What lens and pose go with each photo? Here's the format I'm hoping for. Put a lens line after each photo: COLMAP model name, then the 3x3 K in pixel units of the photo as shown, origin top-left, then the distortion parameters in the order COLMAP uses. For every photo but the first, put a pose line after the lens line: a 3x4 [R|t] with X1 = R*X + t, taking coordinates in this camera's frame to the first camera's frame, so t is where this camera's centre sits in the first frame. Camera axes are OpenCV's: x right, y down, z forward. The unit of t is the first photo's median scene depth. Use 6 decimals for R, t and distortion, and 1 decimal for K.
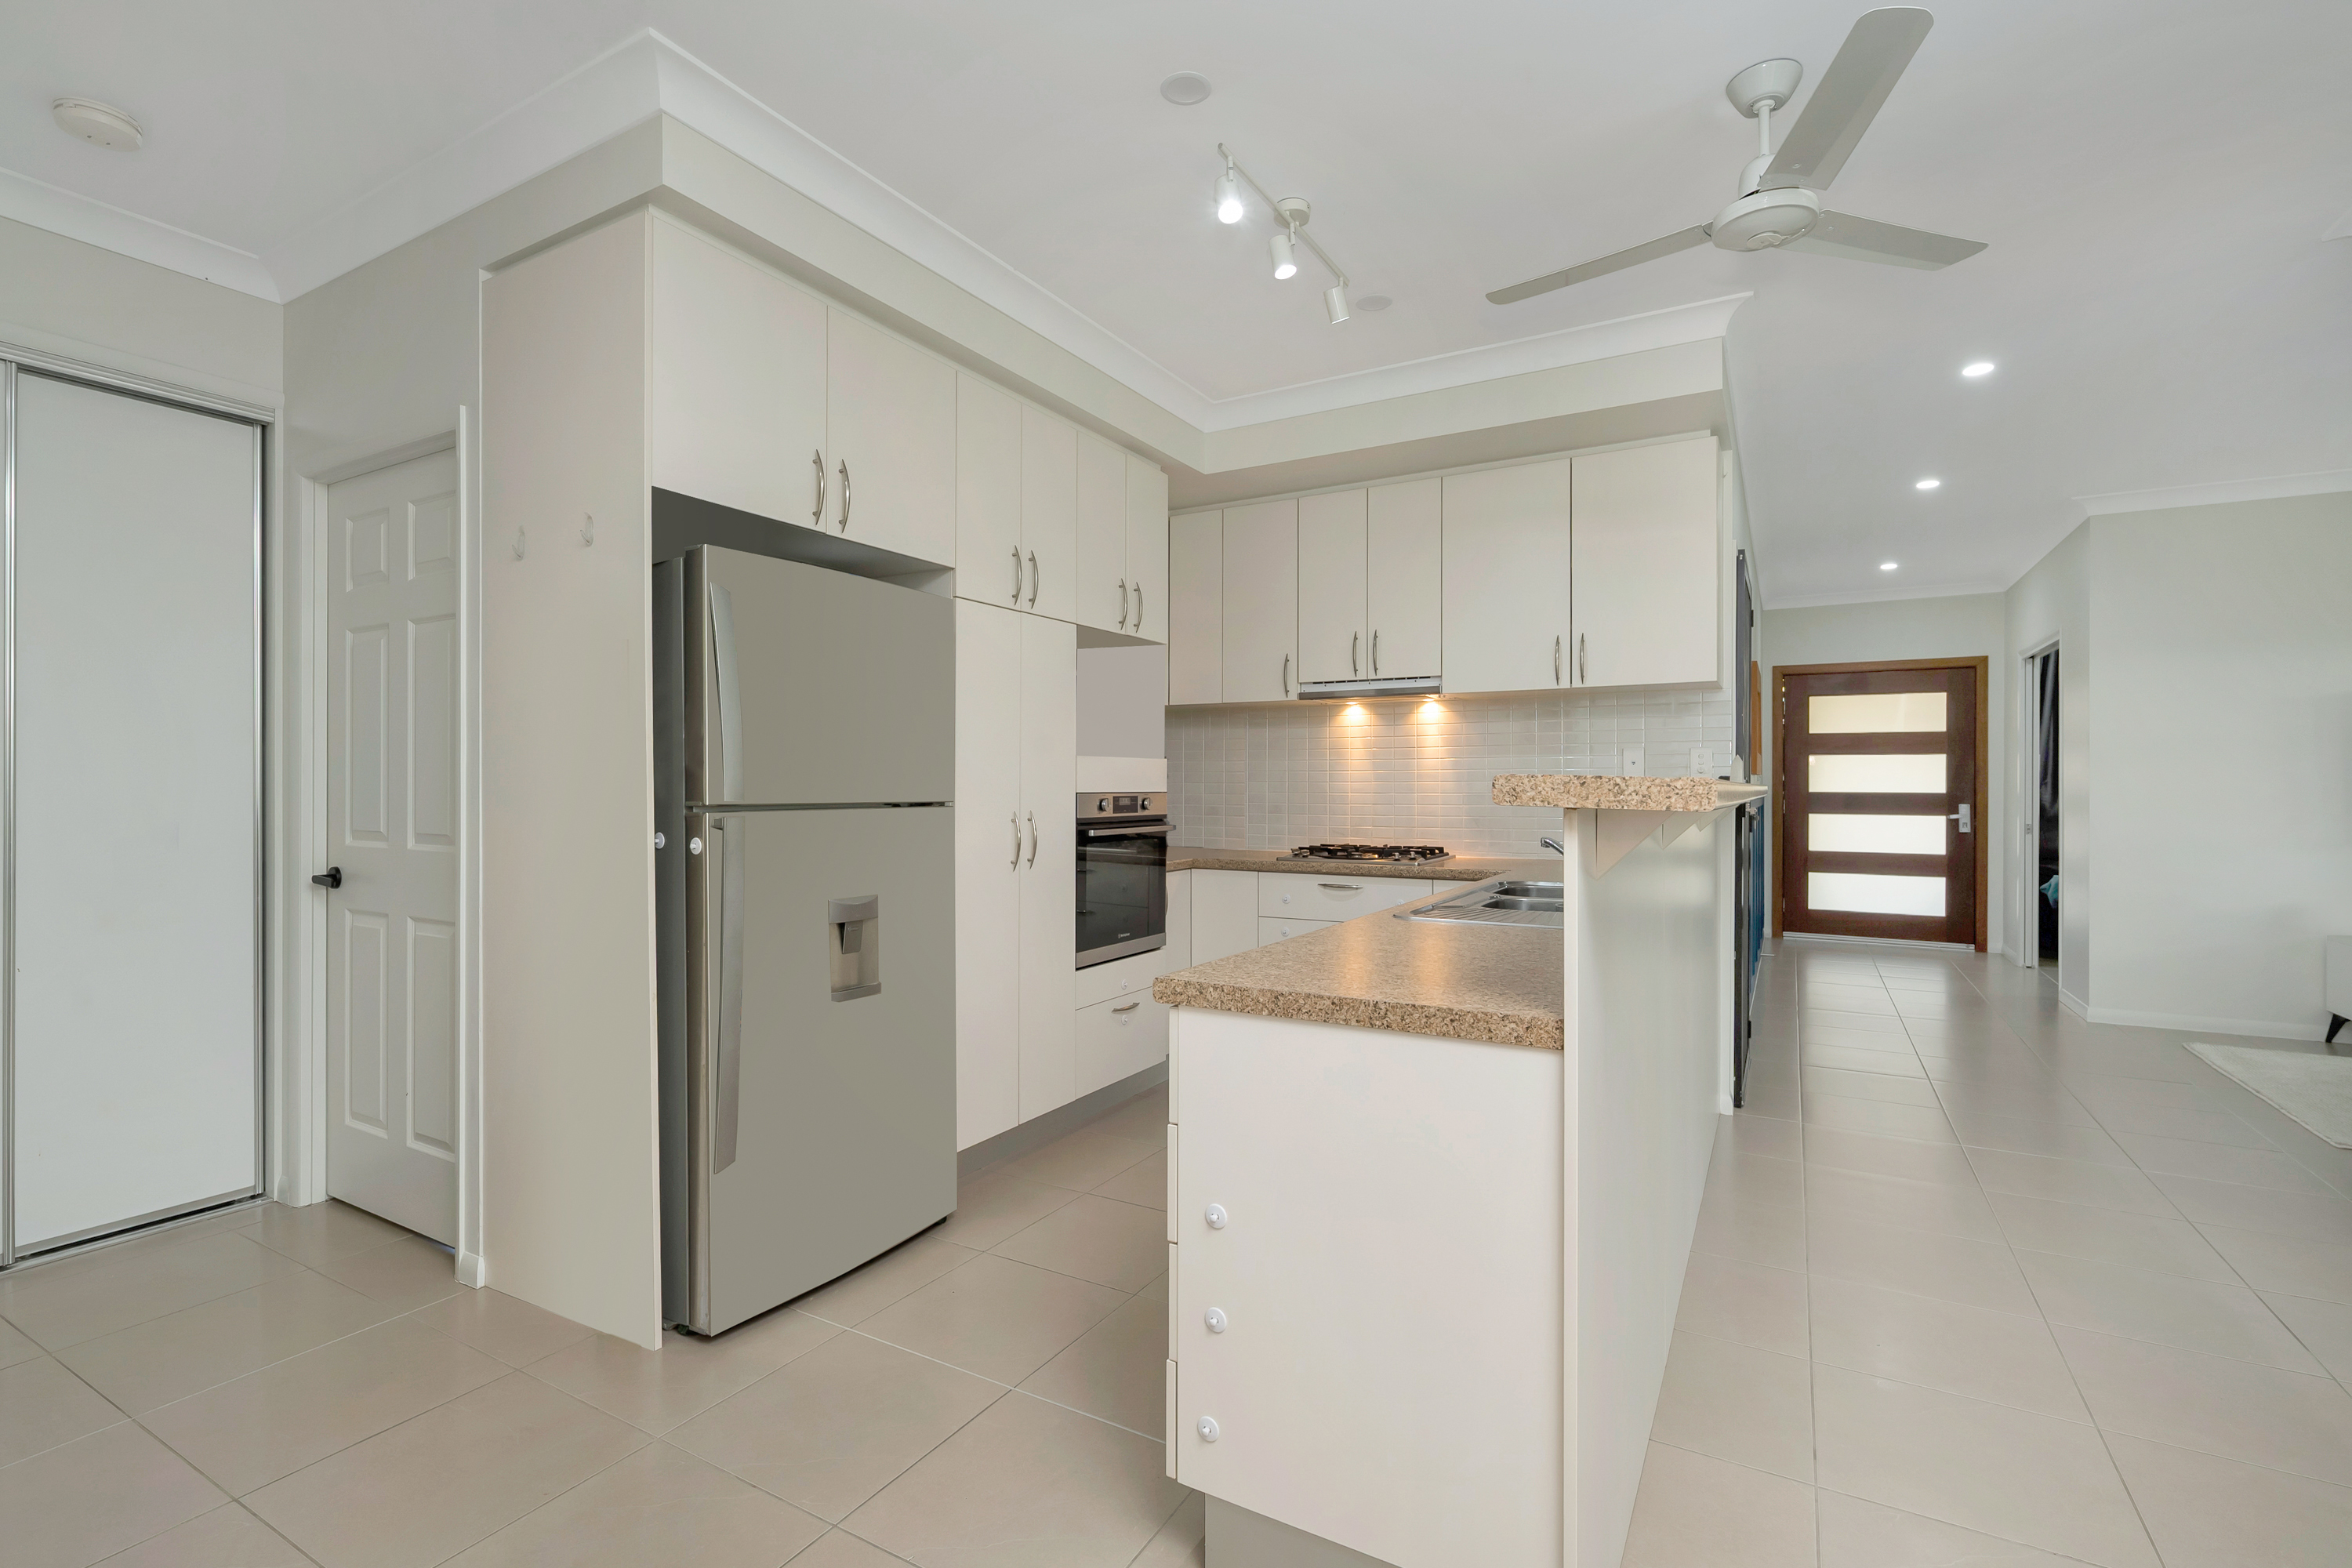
lens RADIAL K [[1064.7, 0, 1172.9], [0, 1064.7, 788.7], [0, 0, 1]] dist [-0.000575, -0.000003]
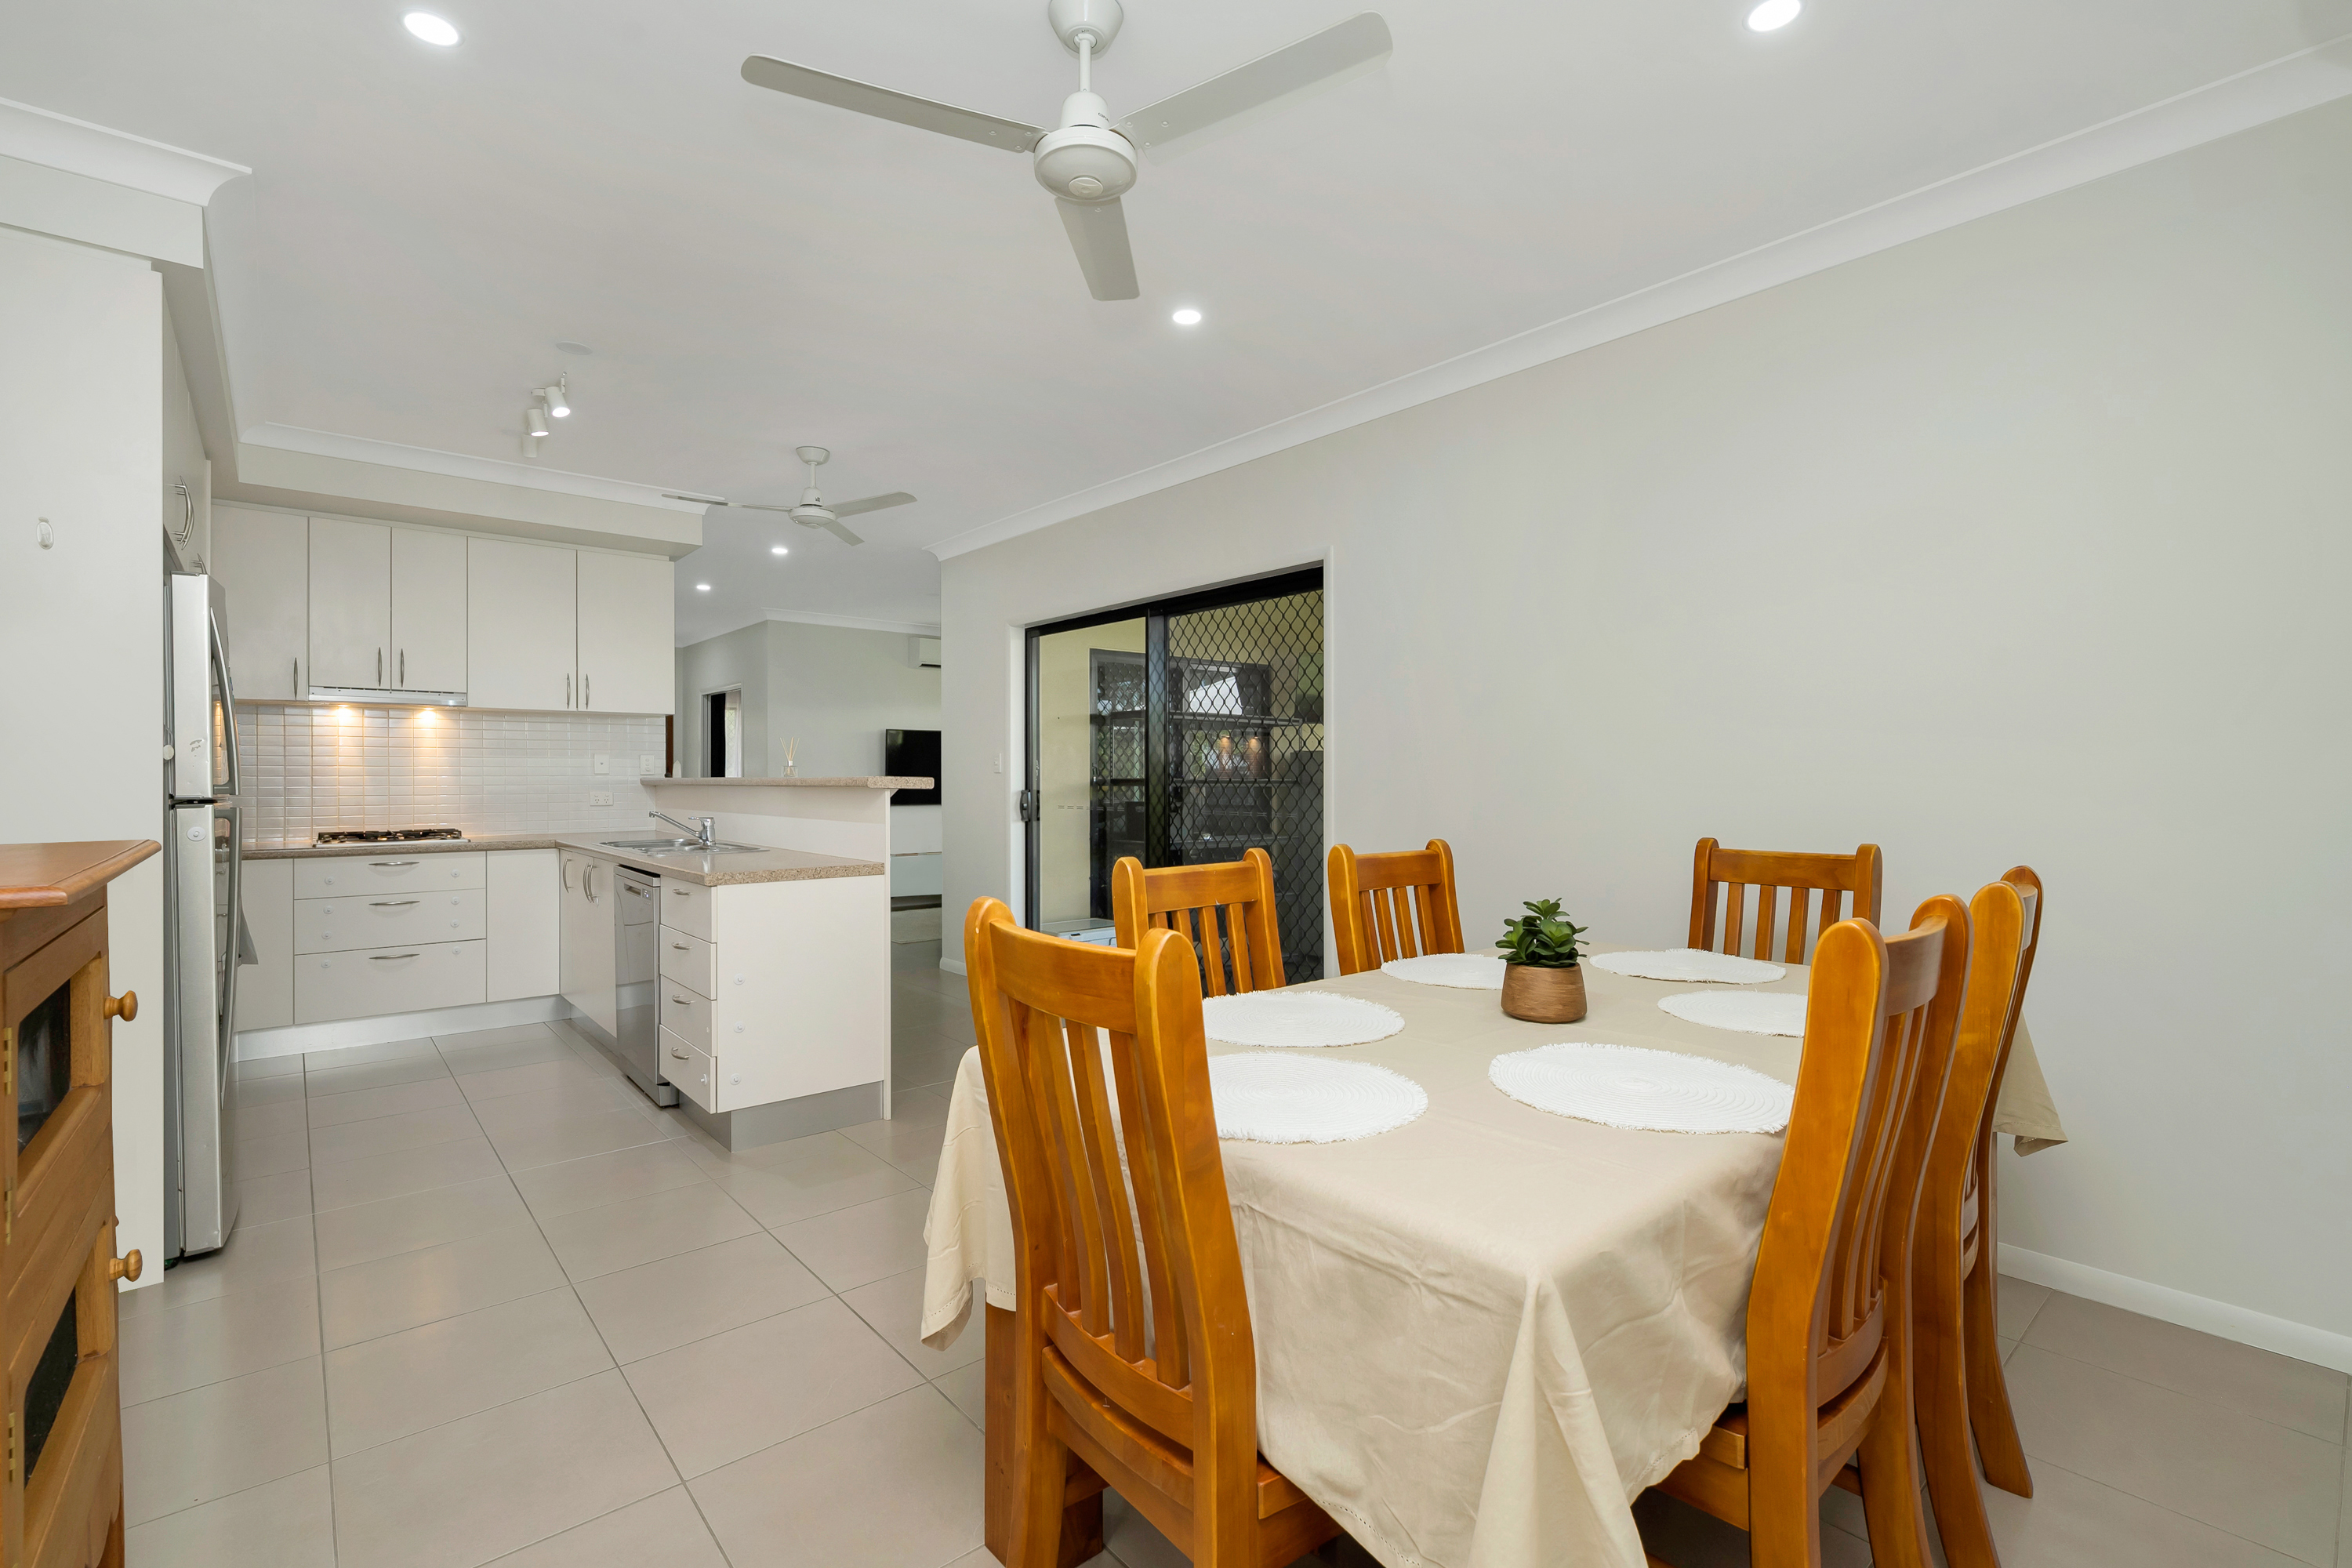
lens RADIAL K [[1064.7, 0, 1172.3], [0, 1064.7, 782.6], [0, 0, 1]] dist [-0.000575, -0.000003]
pose [[0.331836, -0.002357, 0.943334, -0.640416], [-0.002938, 0.999989, 0.003532, -0.005391], [-0.943332, -0.003944, 0.331826, -0.209352]]
